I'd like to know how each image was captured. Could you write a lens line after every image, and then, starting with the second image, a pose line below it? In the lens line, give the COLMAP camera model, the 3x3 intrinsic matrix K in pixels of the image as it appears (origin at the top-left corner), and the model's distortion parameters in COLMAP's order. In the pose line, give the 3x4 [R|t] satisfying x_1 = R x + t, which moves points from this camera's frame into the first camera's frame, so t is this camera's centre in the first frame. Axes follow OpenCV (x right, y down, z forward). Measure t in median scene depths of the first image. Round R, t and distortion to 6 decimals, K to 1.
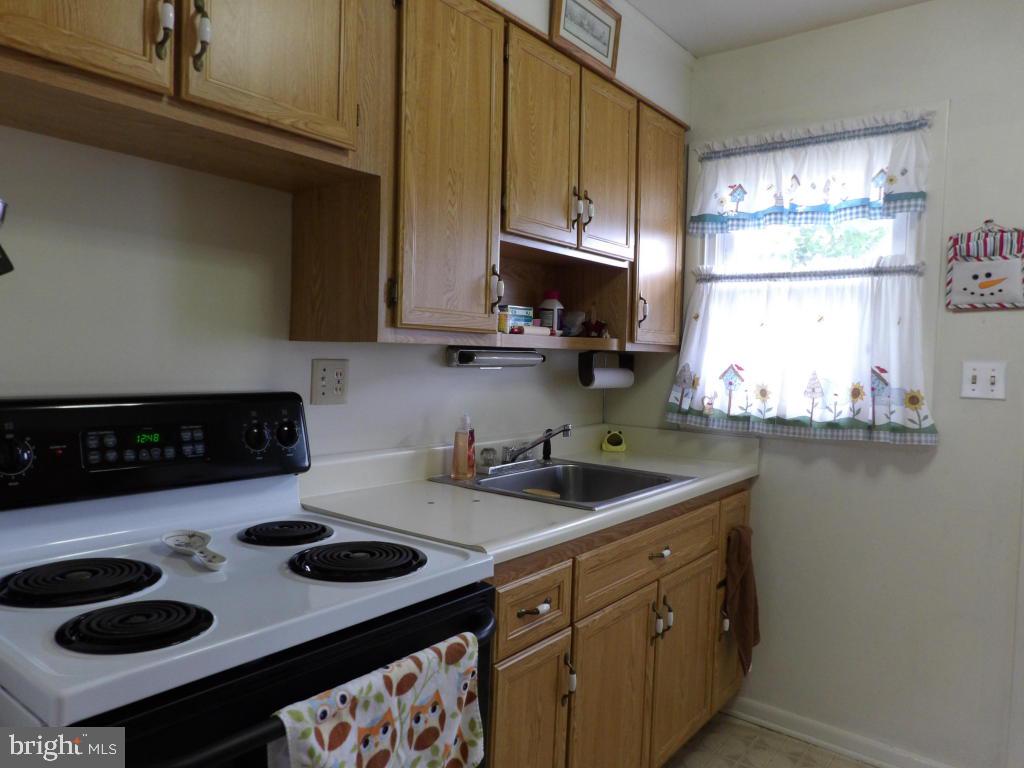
lens RADIAL K [[739.0, 0, 499.0], [0, 739.0, 374.9], [0, 0, 1]] dist [-0.043140, 0.062896]
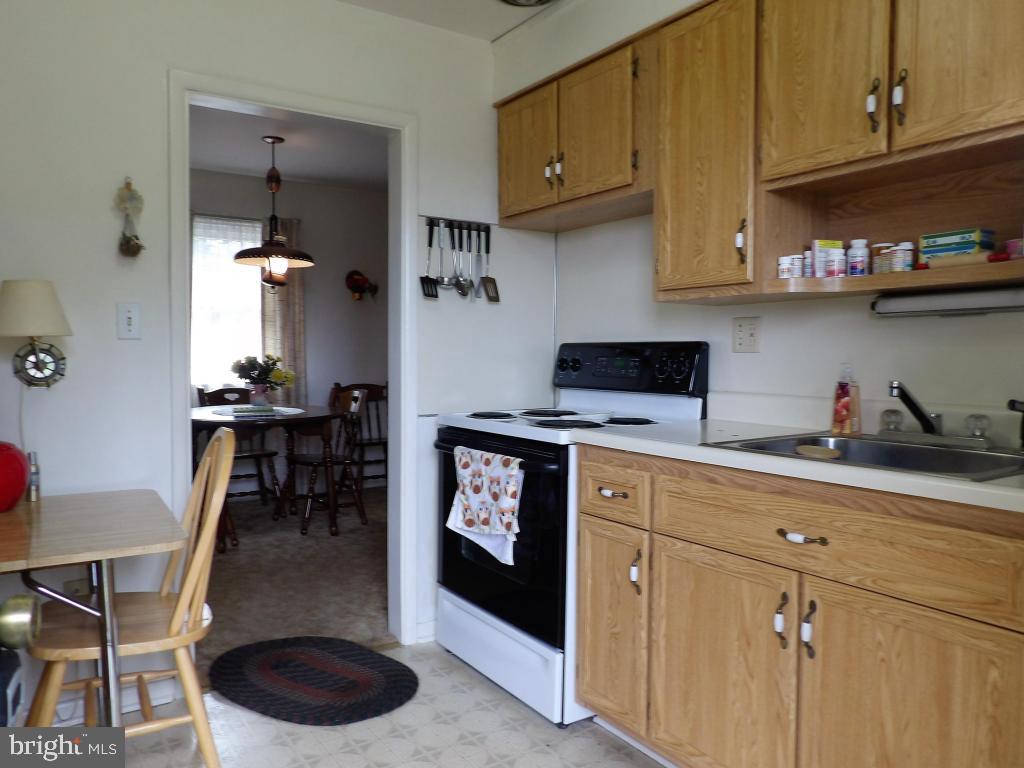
lens RADIAL K [[739.0, 0, 517.2], [0, 739.0, 387.6], [0, 0, 1]] dist [-0.043140, 0.062896]
pose [[-0.299579, 0.008103, -0.954037, 0.973941], [-0.041724, 0.998896, 0.021586, 0.077522], [0.953159, 0.046273, -0.298910, 0.878418]]
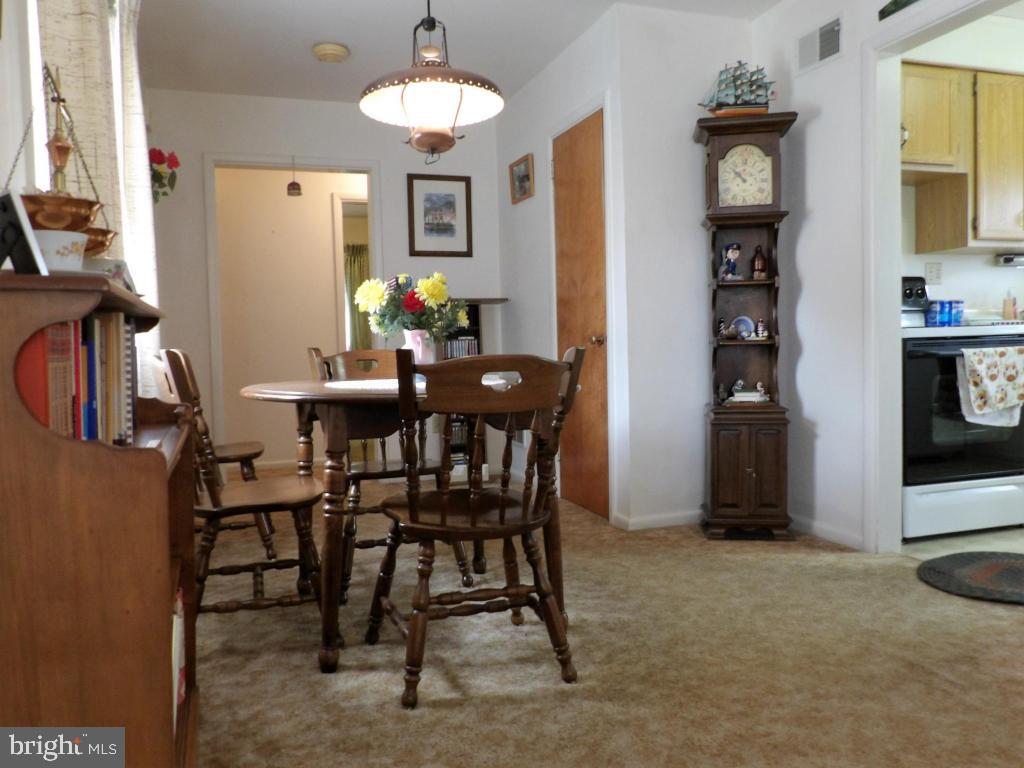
lens RADIAL K [[739.0, 0, 513.8], [0, 739.0, 367.4], [0, 0, 1]] dist [-0.043140, 0.062896]
pose [[0.830911, -0.027955, -0.555703, -0.061806], [0.033977, 0.999422, 0.000528, 0.206798], [0.555367, -0.019320, 0.831381, -1.233777]]
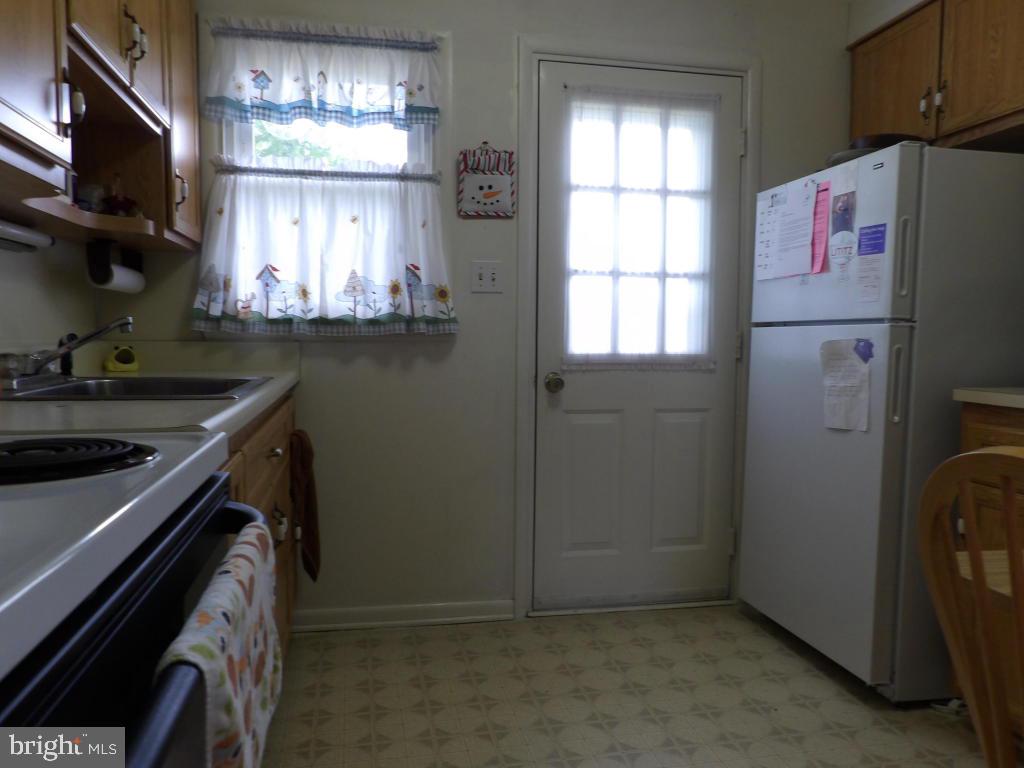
lens RADIAL K [[739.0, 0, 505.7], [0, 739.0, 372.1], [0, 0, 1]] dist [-0.043140, 0.062896]
pose [[0.655462, -0.066416, 0.752302, -0.239357], [0.034672, 0.997722, 0.057874, 0.095993], [-0.754432, -0.011851, 0.656272, 0.192555]]
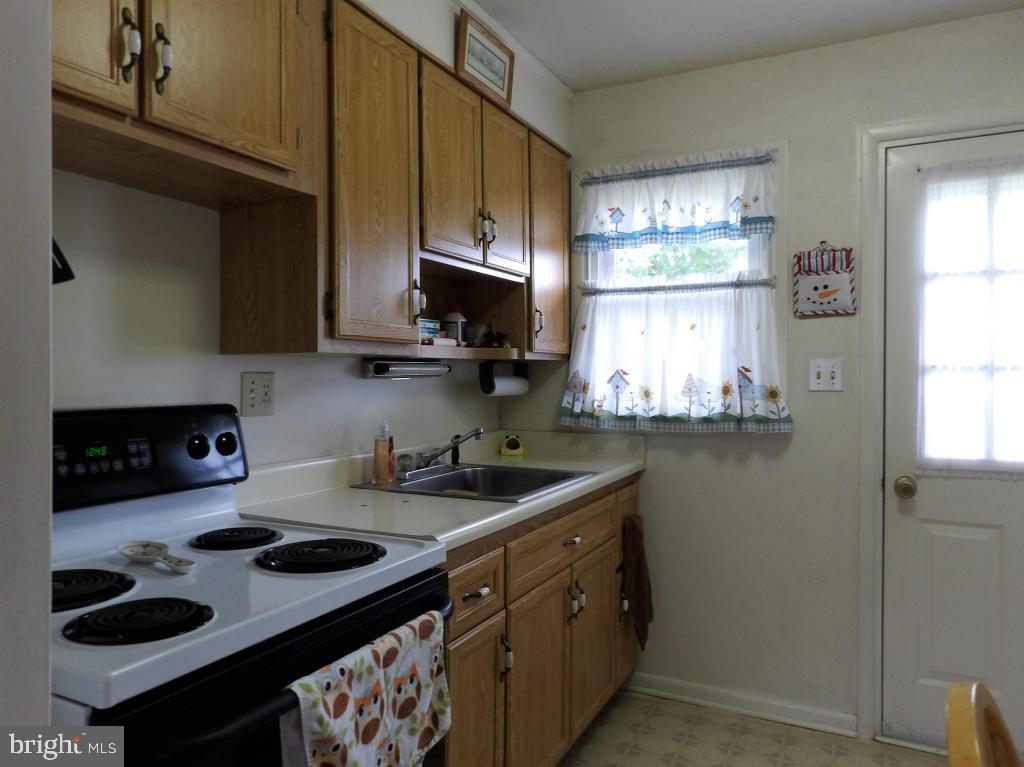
lens RADIAL K [[739.0, 0, 501.5], [0, 739.0, 372.3], [0, 0, 1]] dist [-0.043140, 0.062896]
pose [[0.980703, -0.028949, 0.193349, -0.083284], [0.034565, 0.999071, -0.025737, 0.015086], [-0.192424, 0.031924, 0.980792, -0.062076]]
